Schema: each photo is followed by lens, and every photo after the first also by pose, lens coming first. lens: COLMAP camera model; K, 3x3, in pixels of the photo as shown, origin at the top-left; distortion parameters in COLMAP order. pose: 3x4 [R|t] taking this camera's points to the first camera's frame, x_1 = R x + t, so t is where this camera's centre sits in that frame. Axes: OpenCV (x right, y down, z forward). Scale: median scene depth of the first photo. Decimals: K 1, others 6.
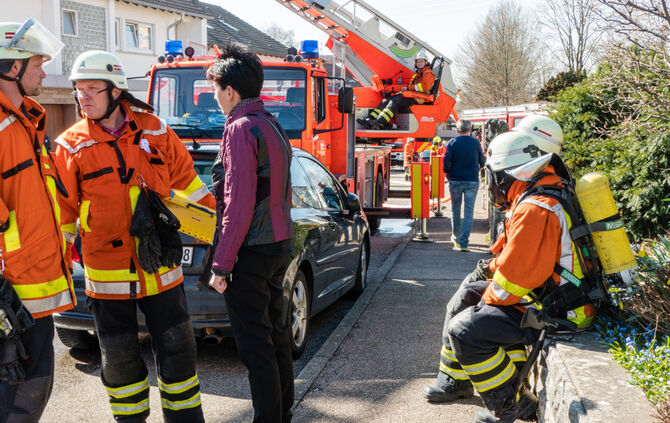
lens RADIAL K [[941.2, 0, 335.0], [0, 941.2, 211.5], [0, 0, 1]] dist [0.002212, 0.003170]
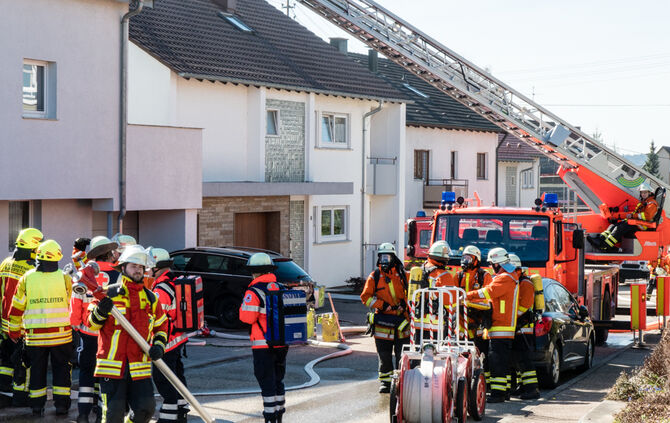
lens RADIAL K [[1572.2, 0, 335.0], [0, 1572.2, 211.5], [0, 0, 1]] dist [0.011983, 0.012315]
pose [[0.990876, 0.007988, -0.134538, -0.021948], [-0.019580, 0.996184, -0.085059, 0.030187], [0.133345, 0.086917, 0.987251, -0.910756]]
